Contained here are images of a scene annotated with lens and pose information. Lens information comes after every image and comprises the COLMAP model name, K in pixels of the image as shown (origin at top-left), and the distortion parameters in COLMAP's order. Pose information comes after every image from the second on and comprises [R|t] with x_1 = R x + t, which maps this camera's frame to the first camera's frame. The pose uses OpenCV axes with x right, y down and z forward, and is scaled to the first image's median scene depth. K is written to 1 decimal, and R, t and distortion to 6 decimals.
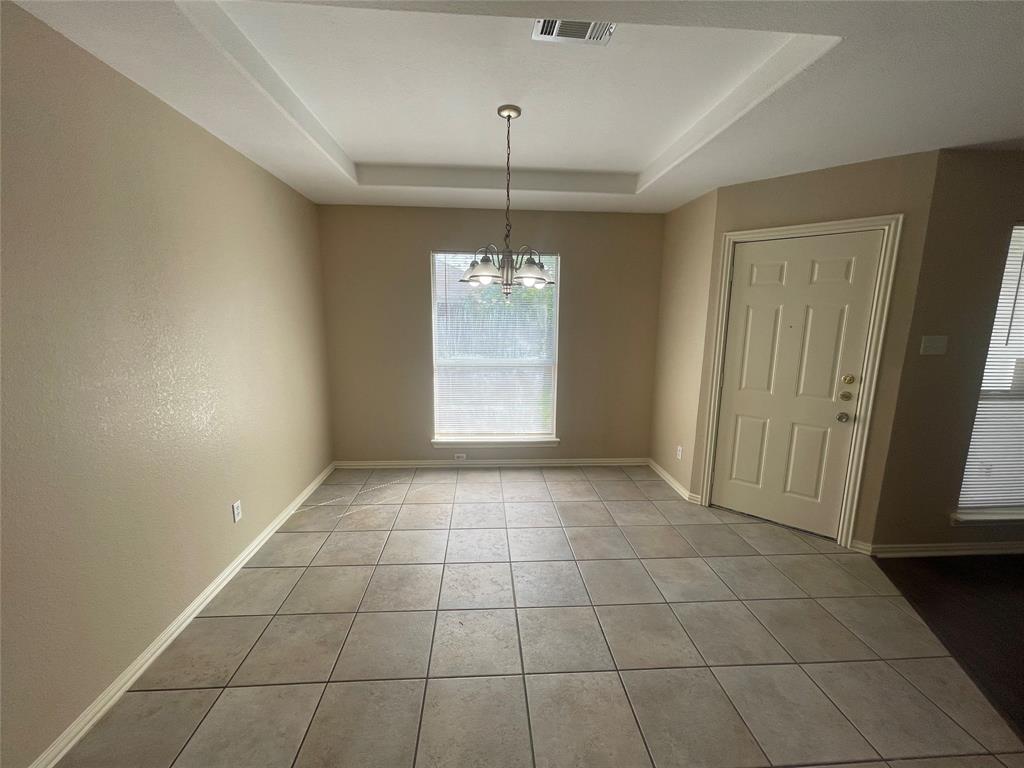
lens RADIAL K [[416.1, 0, 509.5], [0, 416.1, 388.2], [0, 0, 1]] dist [0.003670, -0.002155]
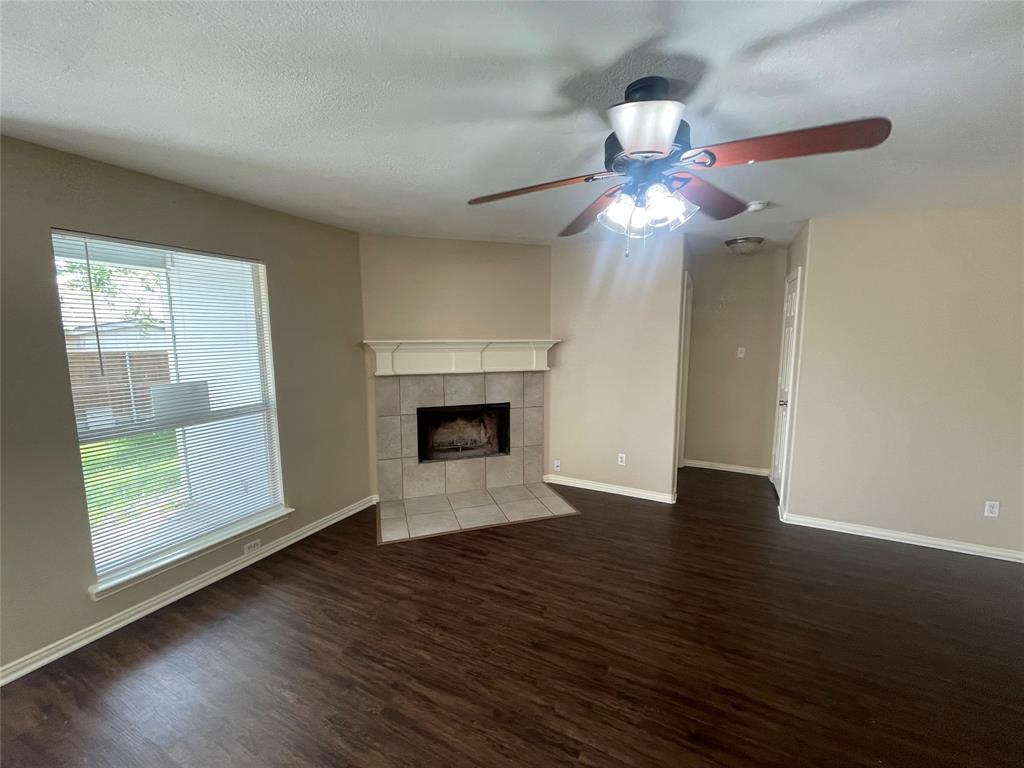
lens RADIAL K [[411.6, 0, 511.5], [0, 411.6, 380.2], [0, 0, 1]] dist [-0.003480, -0.000882]
pose [[0.505152, -0.110492, 0.855928, 0.745073], [0.160807, 0.986453, 0.032437, 0.011771], [-0.847917, 0.121253, 0.516076, -0.120183]]
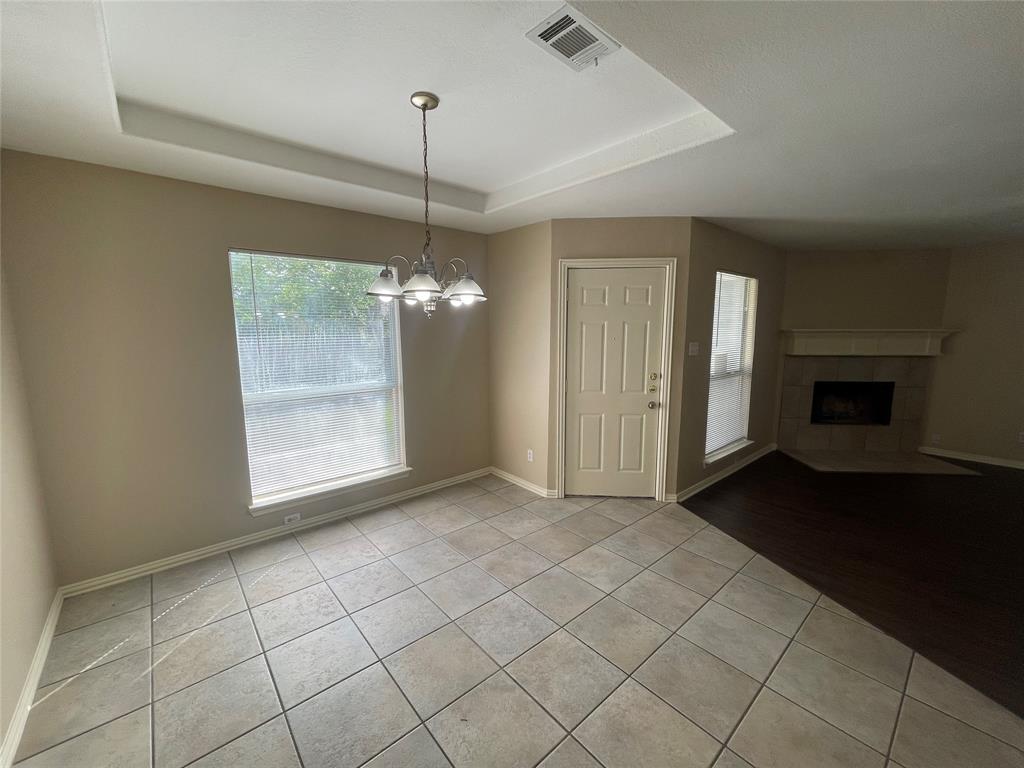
lens RADIAL K [[416.1, 0, 506.8], [0, 416.1, 386.2], [0, 0, 1]] dist [0.003670, -0.002155]
pose [[0.796125, -0.099045, 0.596972, -0.320919], [0.116304, 0.993167, 0.009676, -0.051295], [-0.593851, 0.061727, 0.802204, 0.183311]]
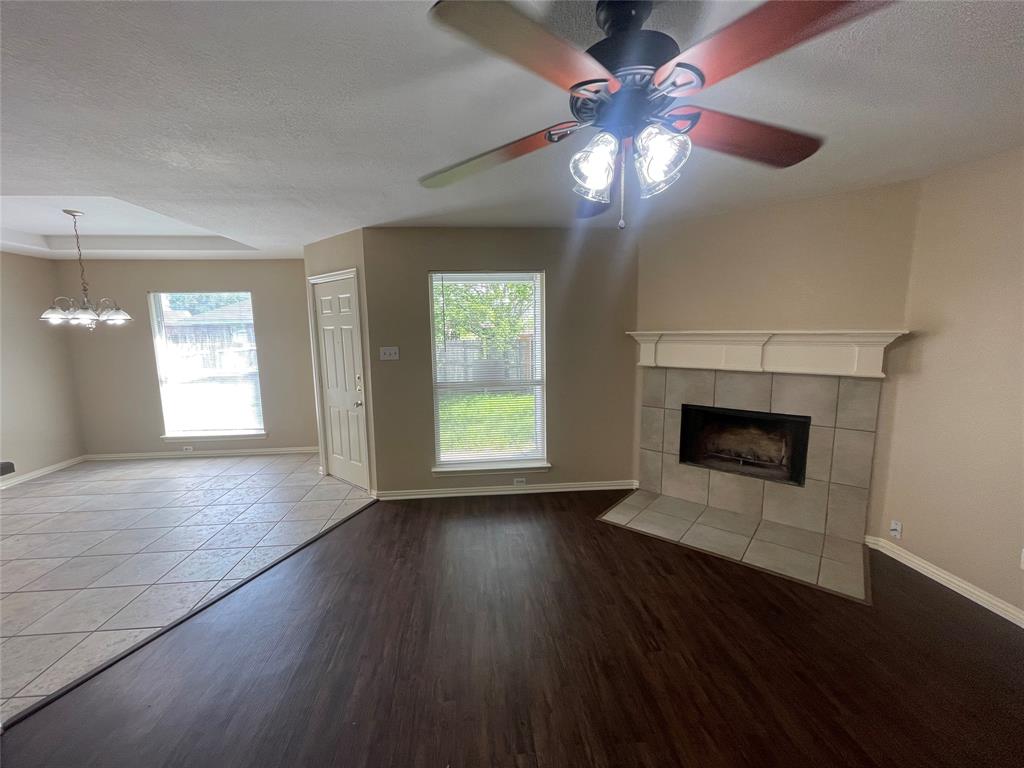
lens RADIAL K [[411.1, 0, 504.2], [0, 411.1, 383.7], [0, 0, 1]] dist [-0.002478, -0.000605]
pose [[0.999474, -0.030131, 0.012019, 1.150170], [0.030637, 0.998544, -0.044401, 0.069258], [-0.010664, 0.044746, 0.998941, -0.388397]]
